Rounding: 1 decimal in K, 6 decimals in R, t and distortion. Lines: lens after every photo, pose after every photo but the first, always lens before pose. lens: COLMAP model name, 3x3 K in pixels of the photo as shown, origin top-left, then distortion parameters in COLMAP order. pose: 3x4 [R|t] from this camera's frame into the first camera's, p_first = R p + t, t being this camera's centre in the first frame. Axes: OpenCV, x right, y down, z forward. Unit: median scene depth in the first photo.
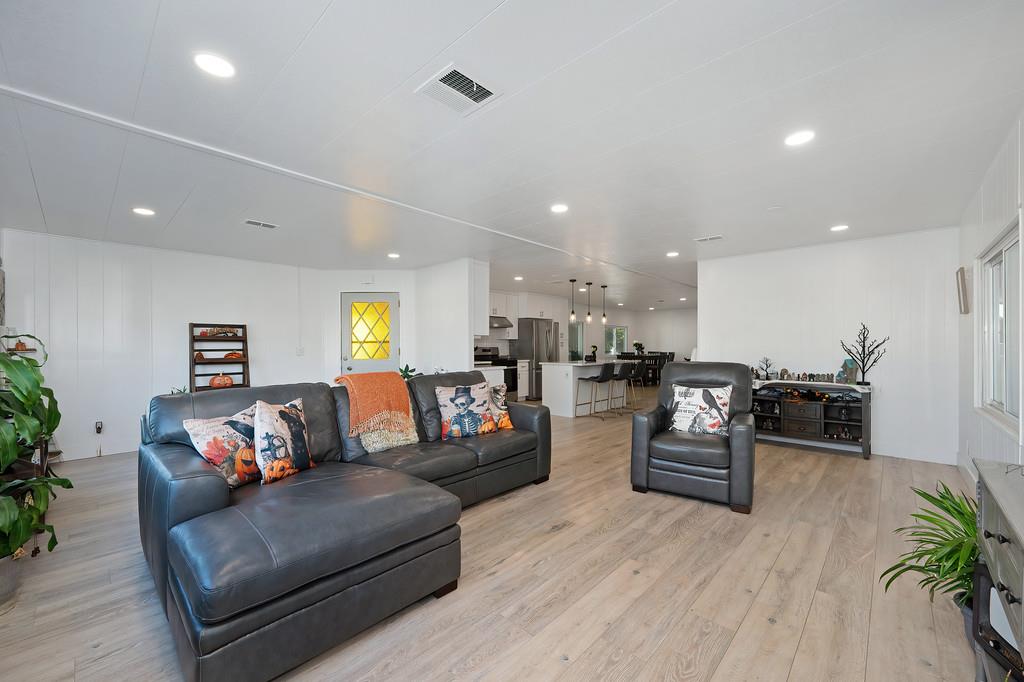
lens RADIAL K [[409.5, 0, 512.0], [0, 409.5, 347.9], [0, 0, 1]] dist [0.001359, 0.000257]
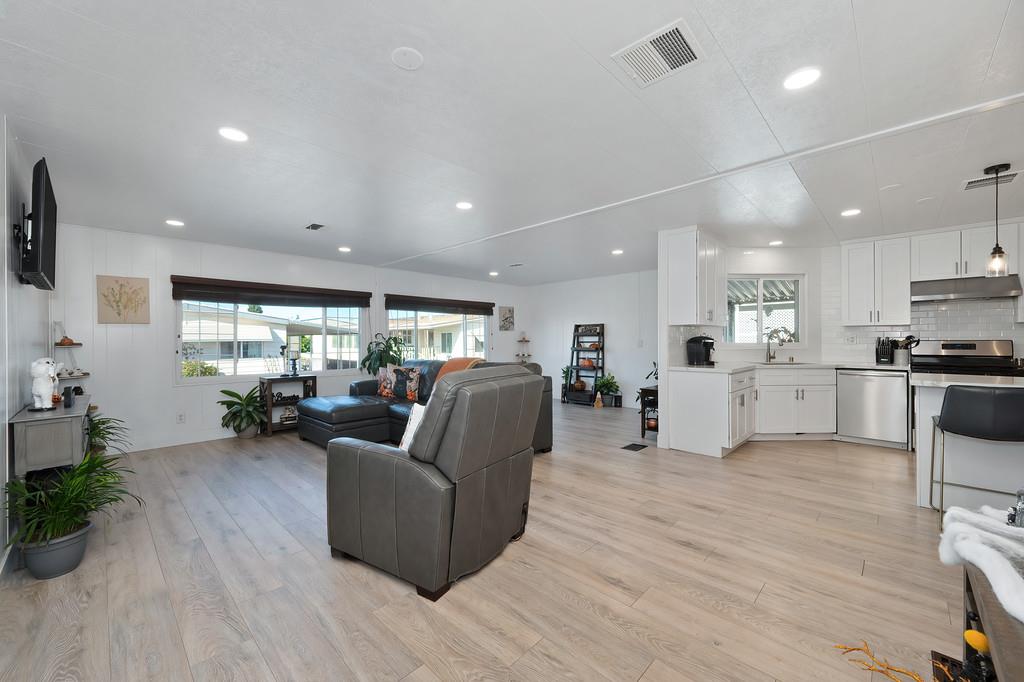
lens RADIAL K [[403.0, 0, 509.1], [0, 403.0, 338.9], [0, 0, 1]] dist [-0.002177, -0.000332]
pose [[-0.022515, -0.000063, -0.999747, 0.752892], [-0.001307, 0.999999, -0.000034, -0.005113], [0.999746, 0.001306, -0.022515, 0.762333]]
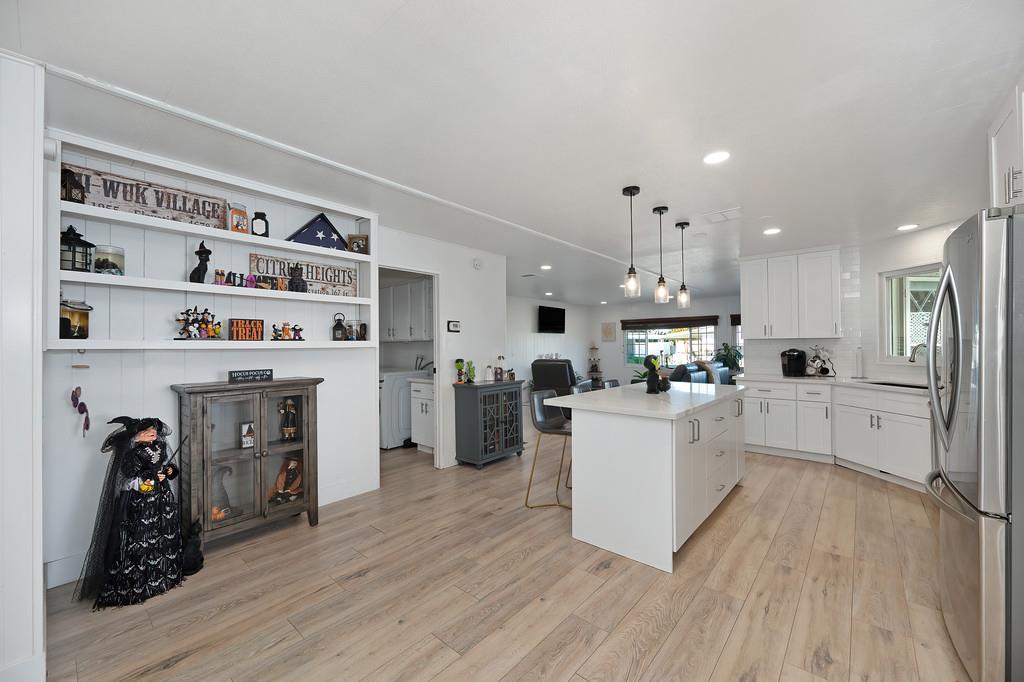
lens RADIAL K [[401.2, 0, 512.0], [0, 401.2, 341.0], [0, 0, 1]] dist [-0.011229, 0.000014]
pose [[-0.999301, 0.008864, -0.036319, 0.525680], [0.009033, 0.999949, -0.004496, -0.030758], [0.036277, -0.004821, -0.999330, 2.074228]]
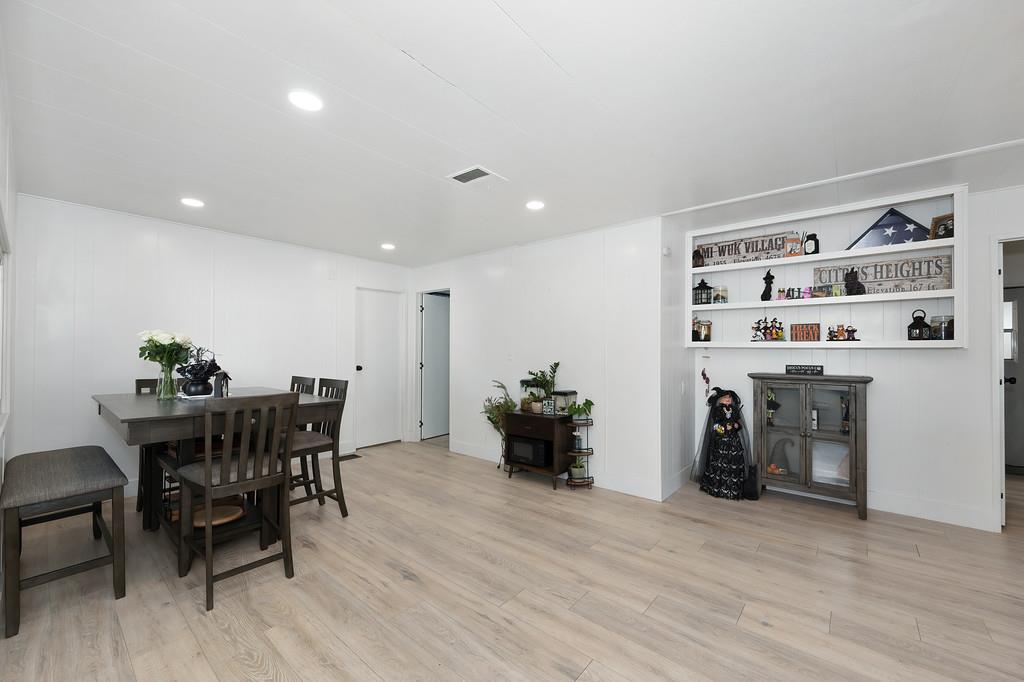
lens RADIAL K [[405.1, 0, 510.7], [0, 405.1, 342.6], [0, 0, 1]] dist [-0.000844, -0.000196]
pose [[-0.041708, 0.017501, 0.998977, 0.212392], [0.002907, 0.999844, -0.017395, -0.024662], [-0.999126, 0.002179, -0.041753, 2.038480]]
